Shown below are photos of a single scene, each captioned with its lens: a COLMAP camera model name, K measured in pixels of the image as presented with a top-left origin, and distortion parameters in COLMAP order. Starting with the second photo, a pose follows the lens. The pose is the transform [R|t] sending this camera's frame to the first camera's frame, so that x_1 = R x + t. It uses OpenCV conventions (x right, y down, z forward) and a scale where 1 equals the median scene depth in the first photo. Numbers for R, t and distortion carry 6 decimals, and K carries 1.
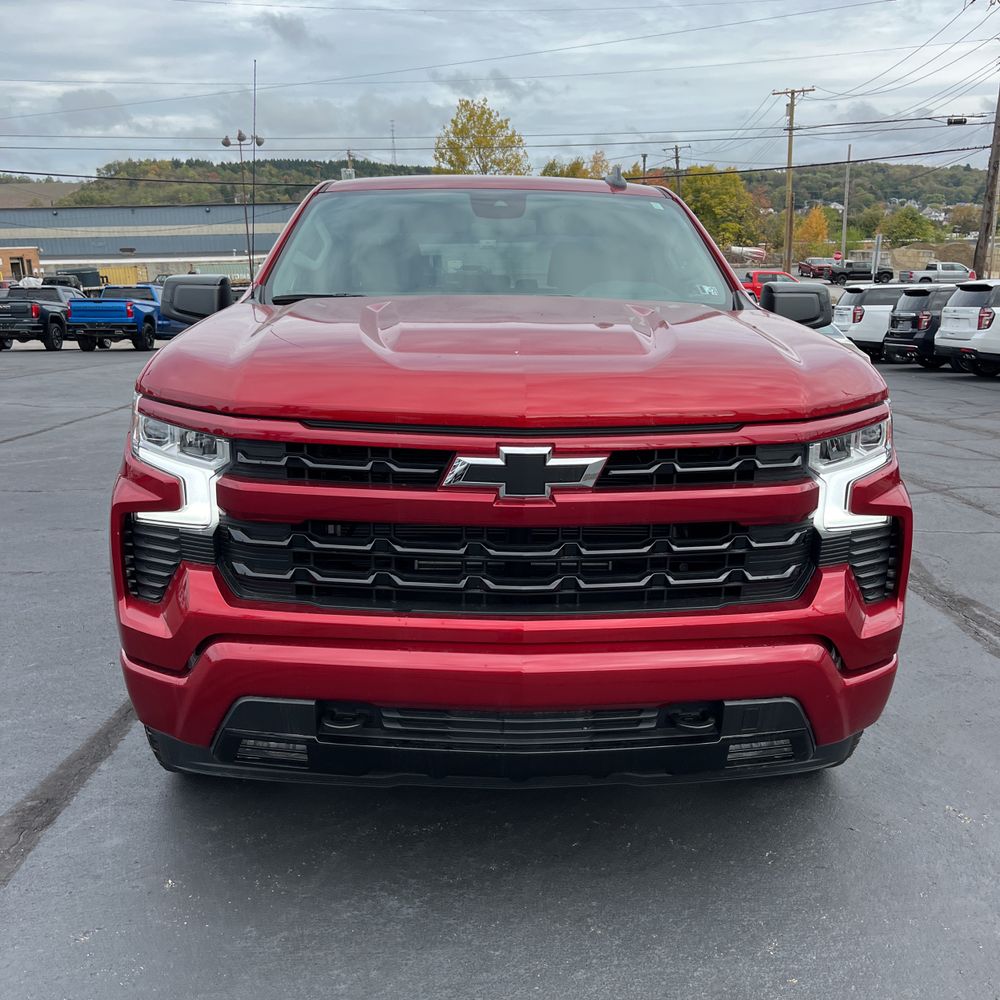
lens RADIAL K [[1020.4, 0, 499.9], [0, 1020.4, 503.0], [0, 0, 1]] dist [0.043124, -0.042083]
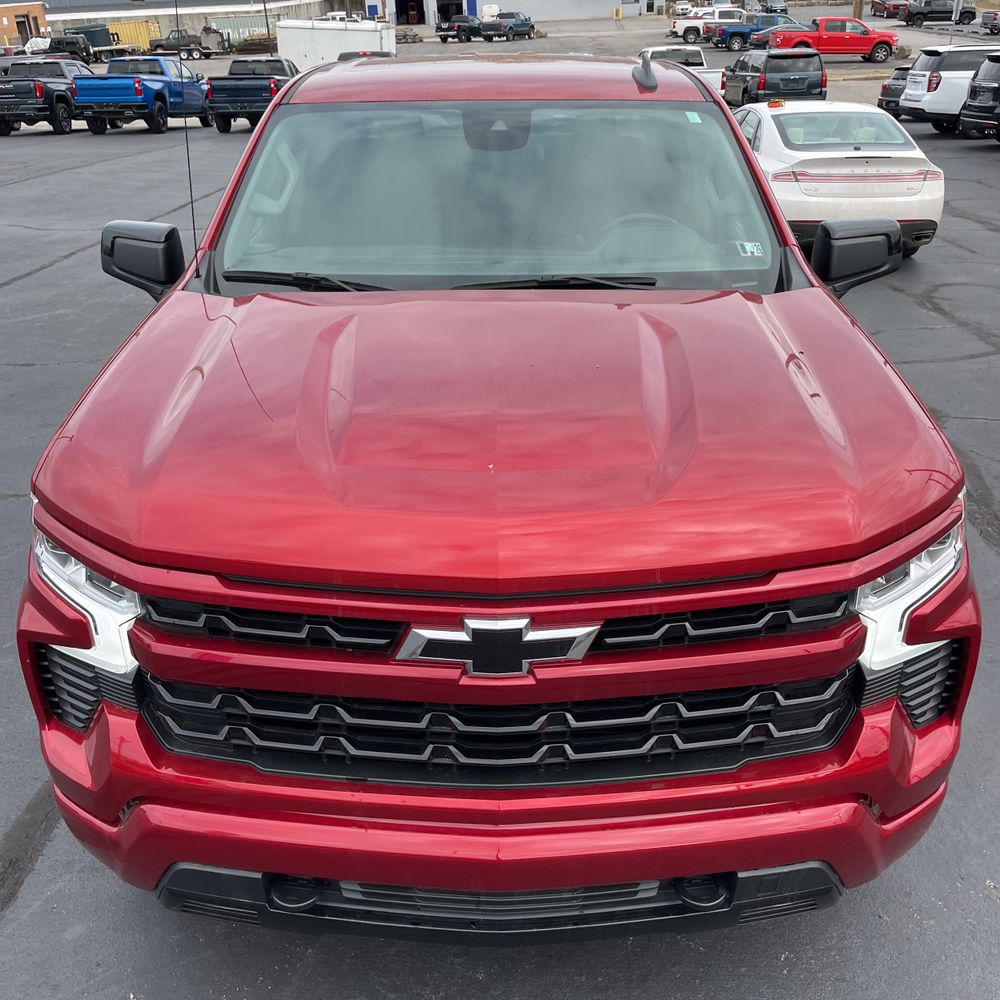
lens RADIAL K [[1015.3, 0, 503.8], [0, 1015.3, 502.4], [0, 0, 1]] dist [0.079001, -0.113556]
pose [[0.999269, -0.001333, -0.038198, 0.047654], [0.009884, 0.974409, 0.224565, -0.251626], [0.036921, -0.224778, 0.973710, 0.191222]]
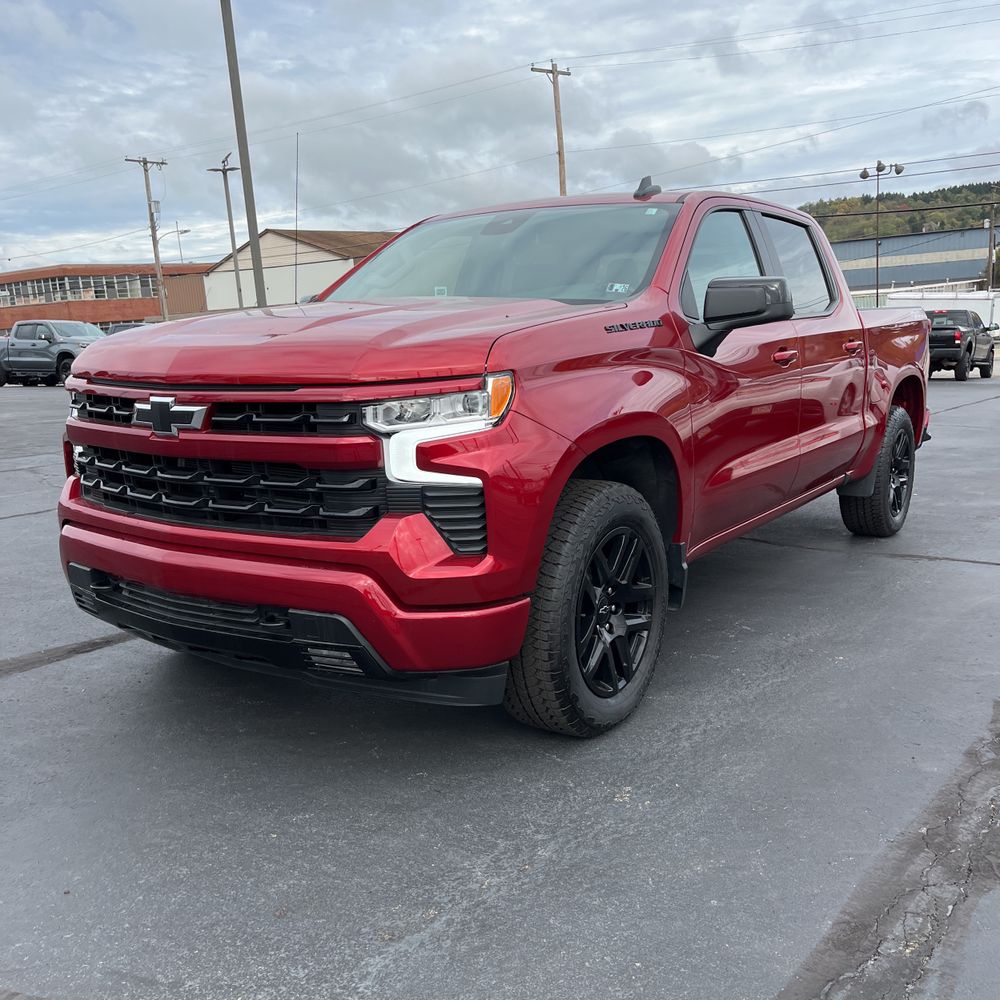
lens RADIAL K [[1020.4, 0, 499.9], [0, 1020.4, 503.0], [0, 0, 1]] dist [0.043124, -0.042083]
pose [[0.803517, 0.078507, -0.590083, 0.959902], [-0.098536, 0.995132, -0.001781, 0.035682], [0.587070, 0.059575, 0.807341, 0.116464]]
